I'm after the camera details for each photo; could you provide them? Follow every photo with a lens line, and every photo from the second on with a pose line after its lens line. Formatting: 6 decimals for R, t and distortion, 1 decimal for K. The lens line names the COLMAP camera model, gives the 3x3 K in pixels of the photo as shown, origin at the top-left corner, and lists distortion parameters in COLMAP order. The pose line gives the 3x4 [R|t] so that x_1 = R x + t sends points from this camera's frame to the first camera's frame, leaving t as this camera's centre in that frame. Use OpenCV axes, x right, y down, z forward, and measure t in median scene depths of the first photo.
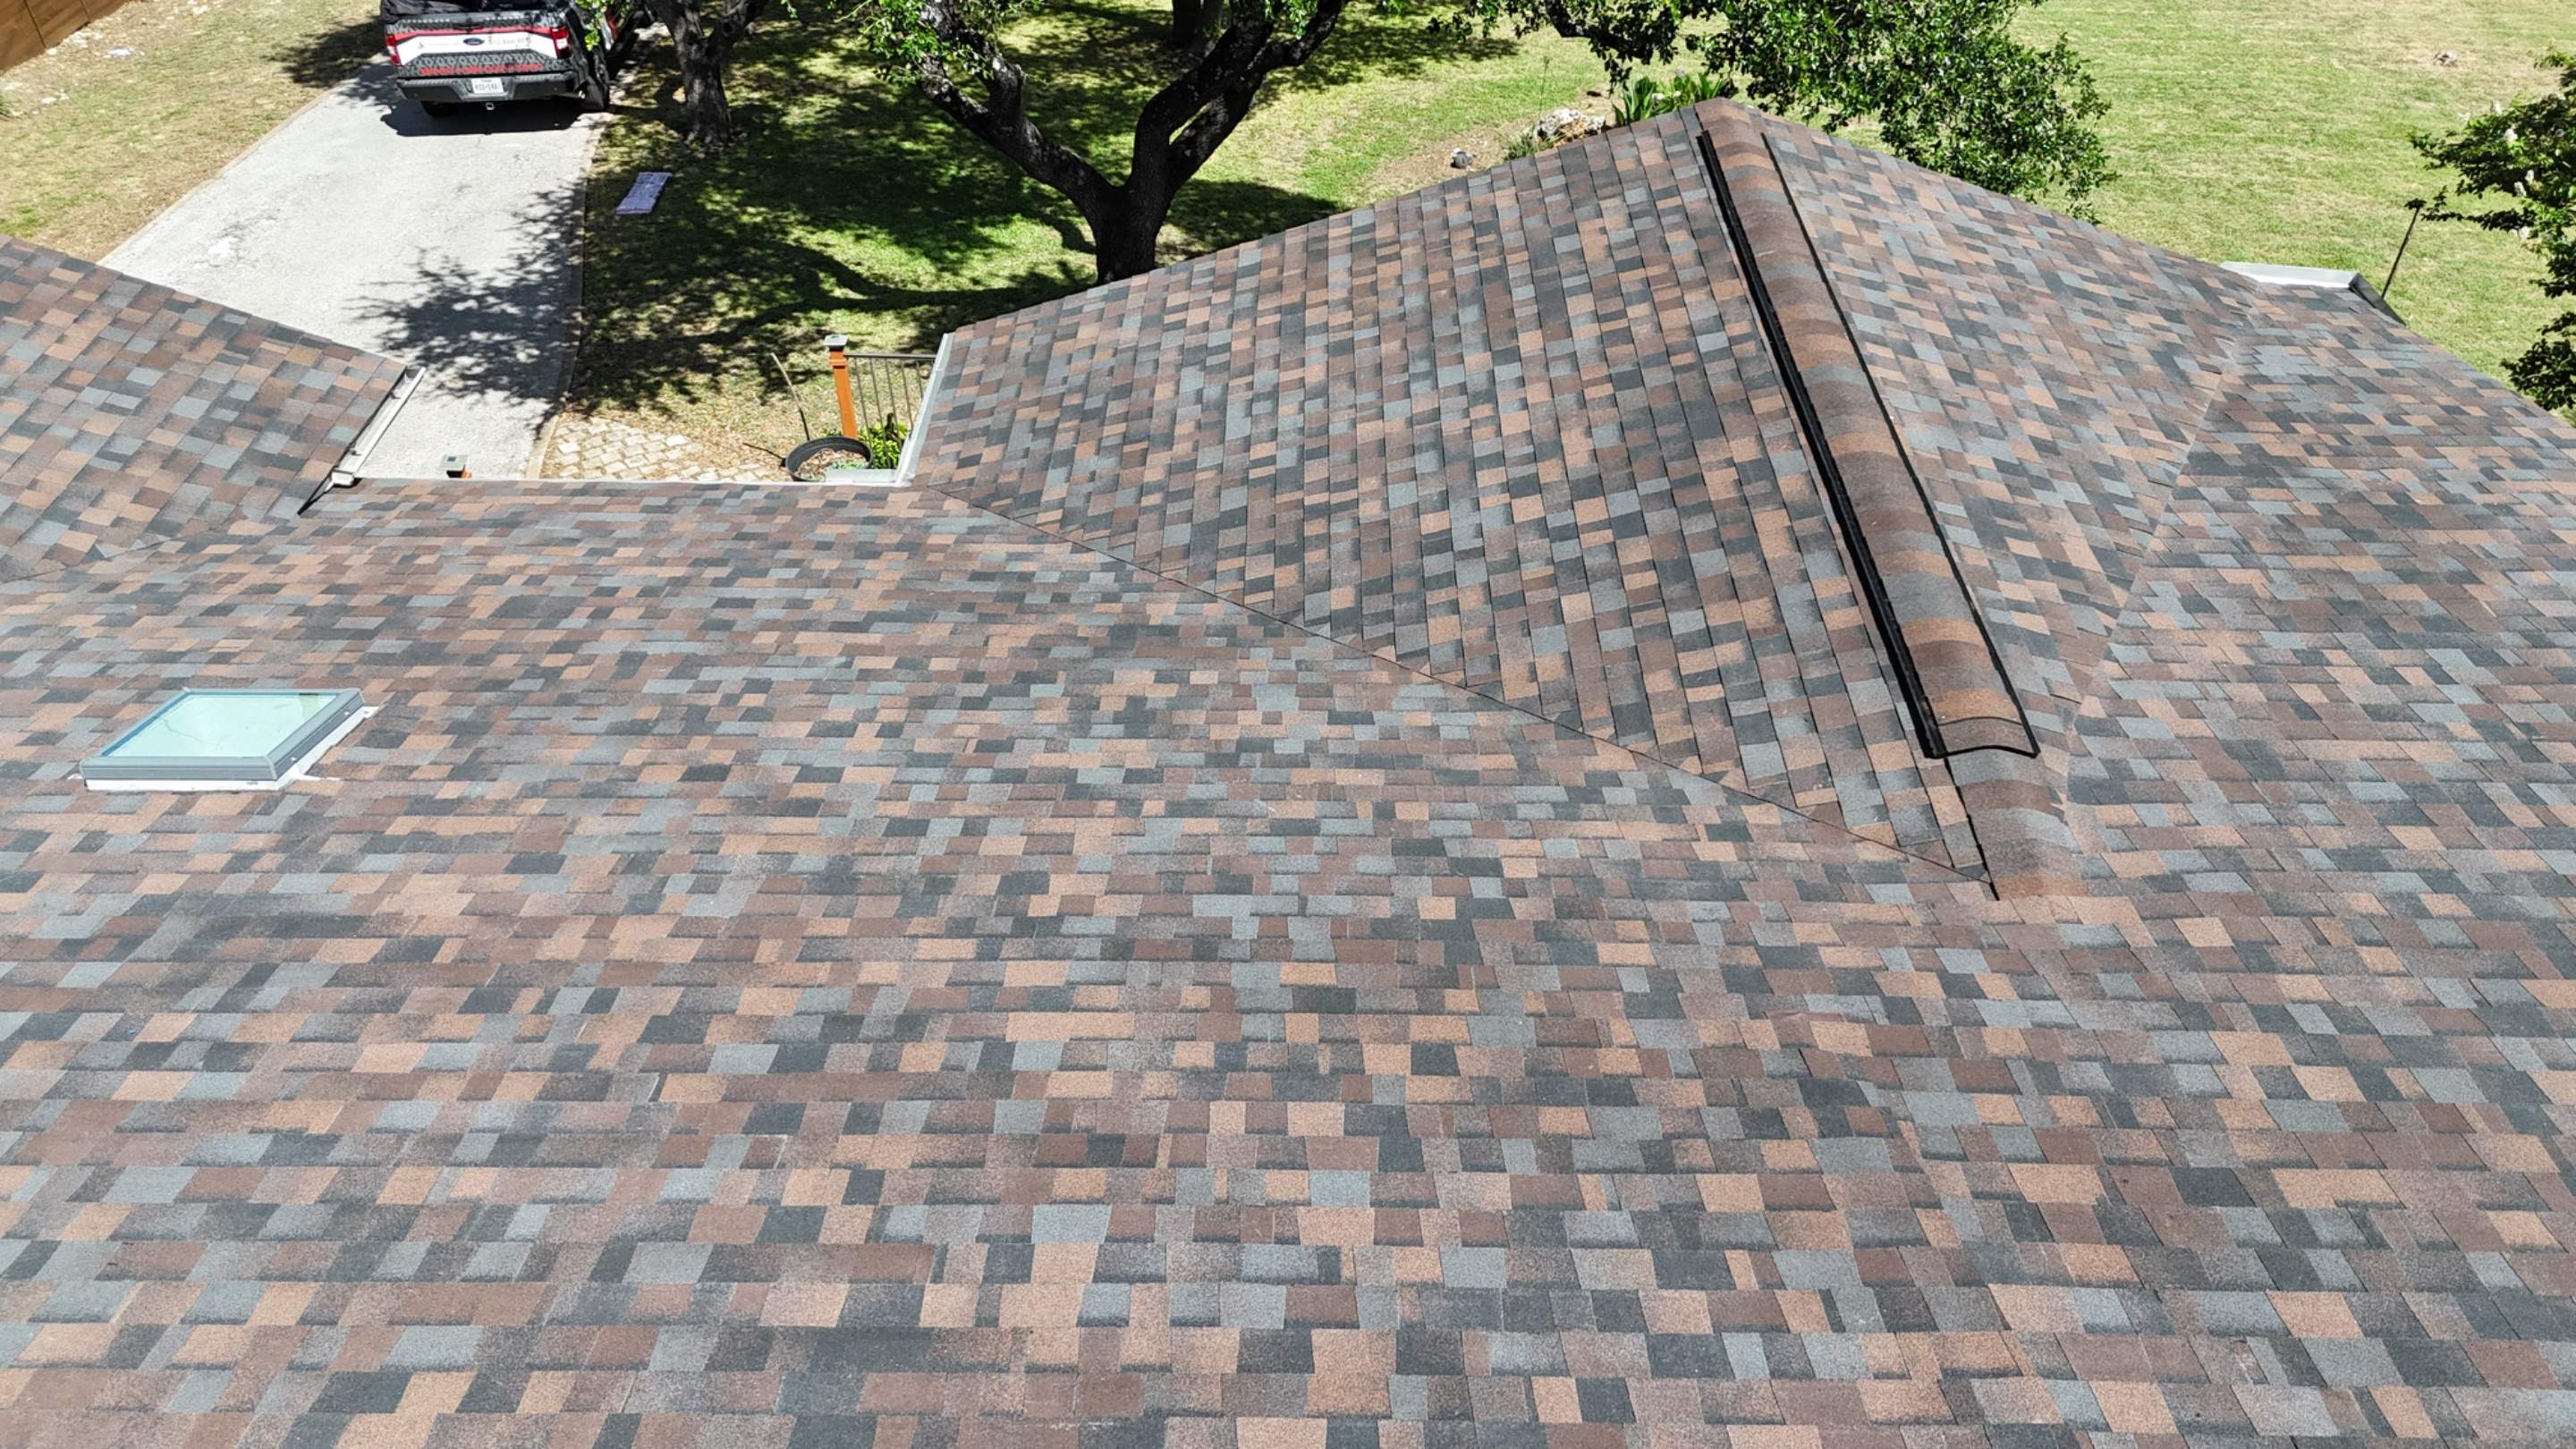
lens RADIAL K [[1903.7, 0, 1281.7], [0, 1903.7, 733.0], [0, 0, 1]] dist [0.076397, -0.082374]
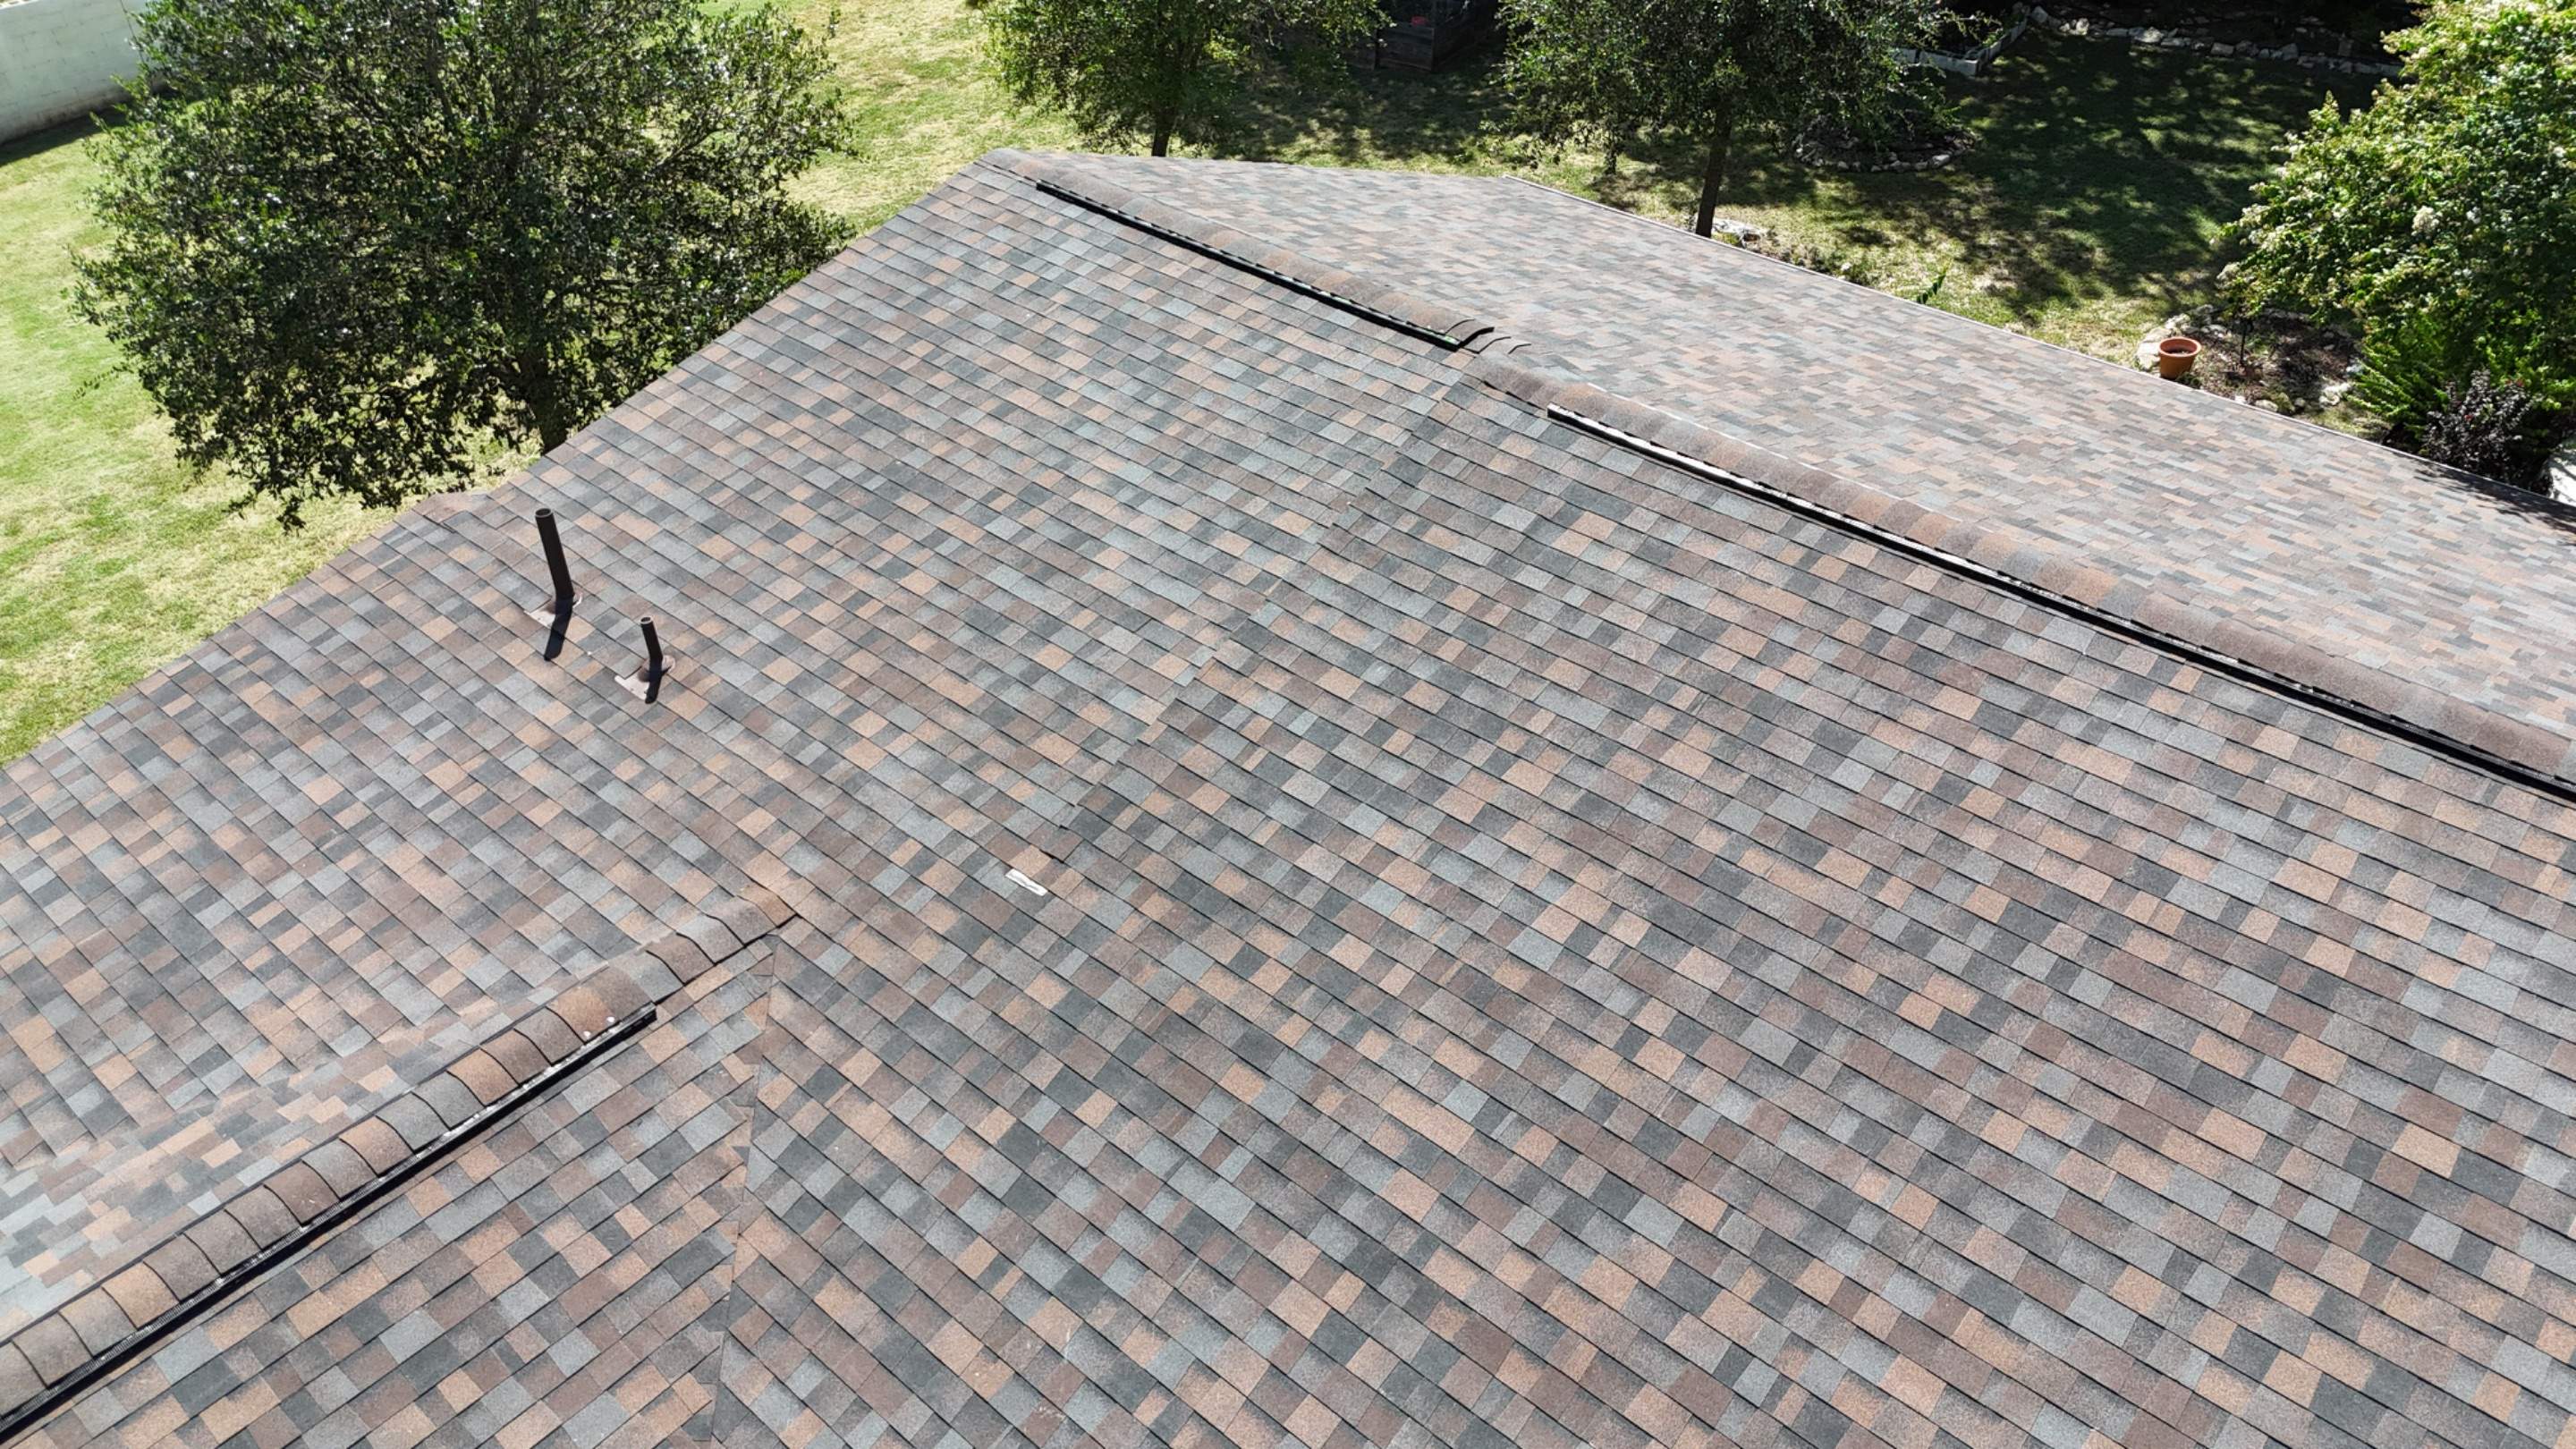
lens RADIAL K [[1904.4, 0, 1281.0], [0, 1904.4, 735.0], [0, 0, 1]] dist [0.070326, -0.073271]
pose [[-0.759146, -0.395710, 0.516828, -0.350072], [0.424965, 0.300128, 0.854007, -0.625194], [-0.493054, 0.867950, -0.059678, 0.518903]]
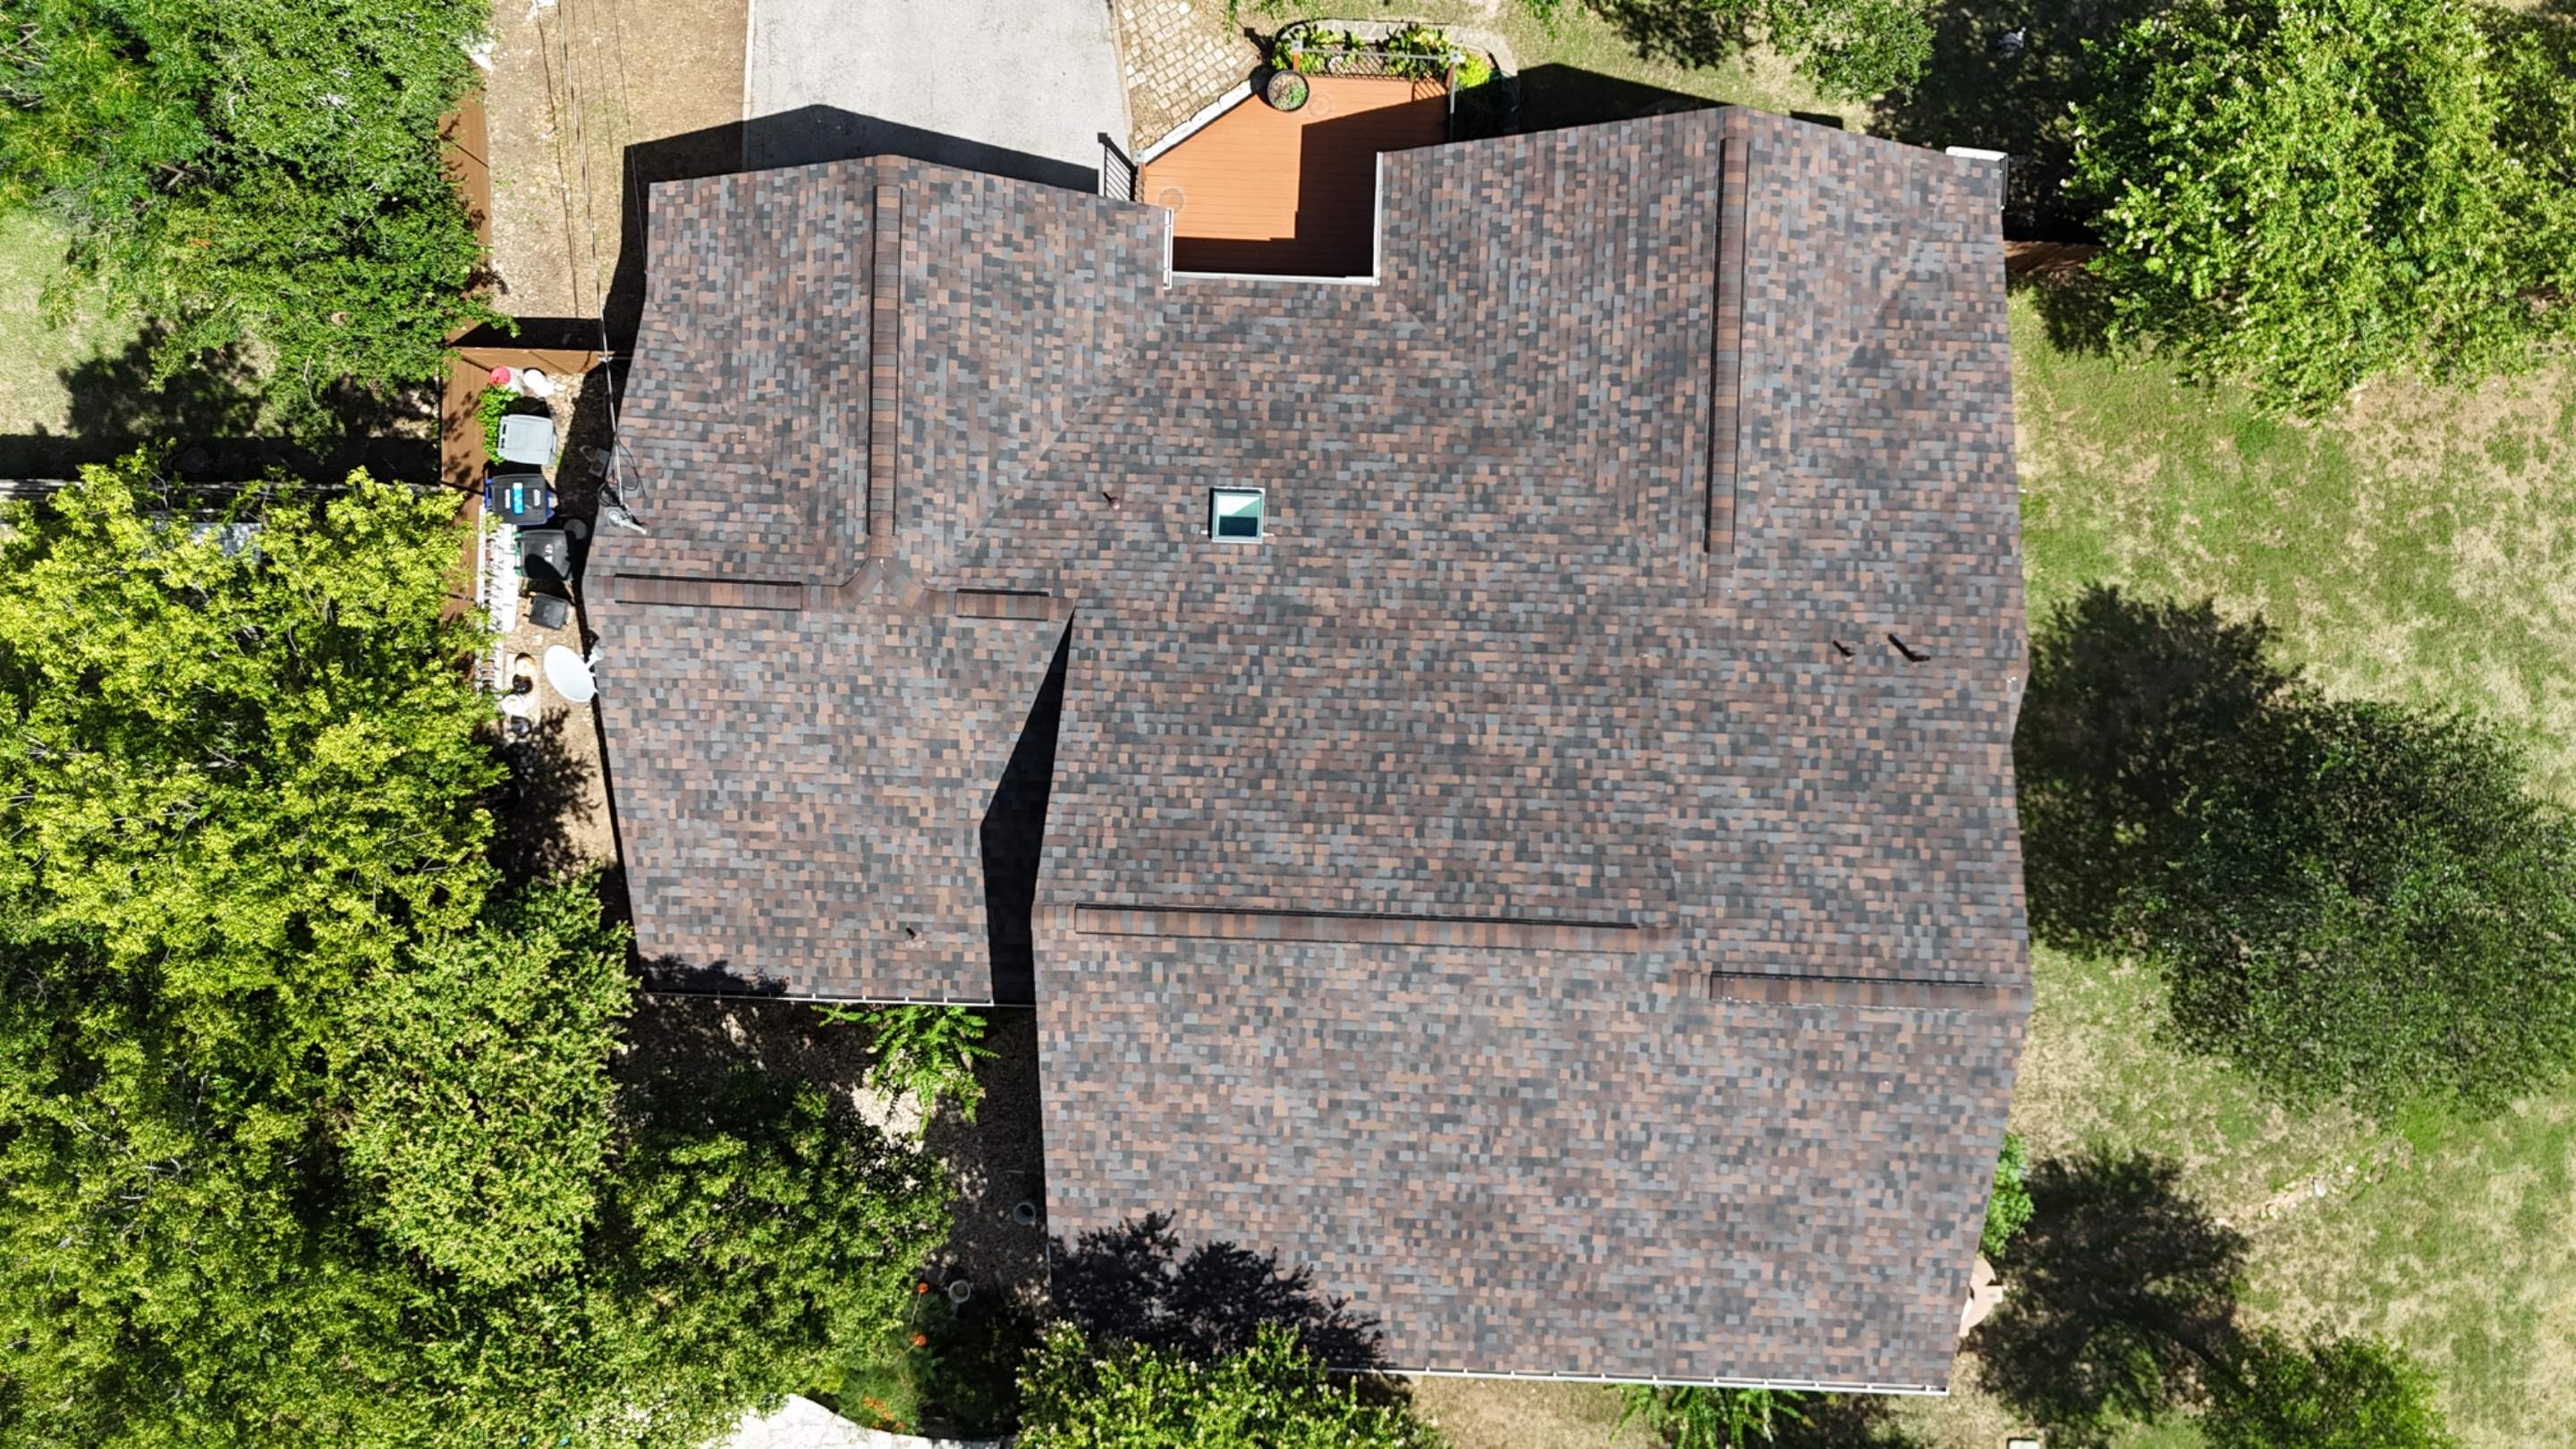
lens RADIAL K [[1906.0, 0, 1278.6], [0, 1906.0, 734.1], [0, 0, 1]] dist [0.180597, -0.492972]
pose [[0.999799, 0.019985, 0.001302, -0.352084], [-0.013921, 0.646719, 0.762601, -1.859671], [0.014398, -0.762466, 0.646868, -1.223686]]
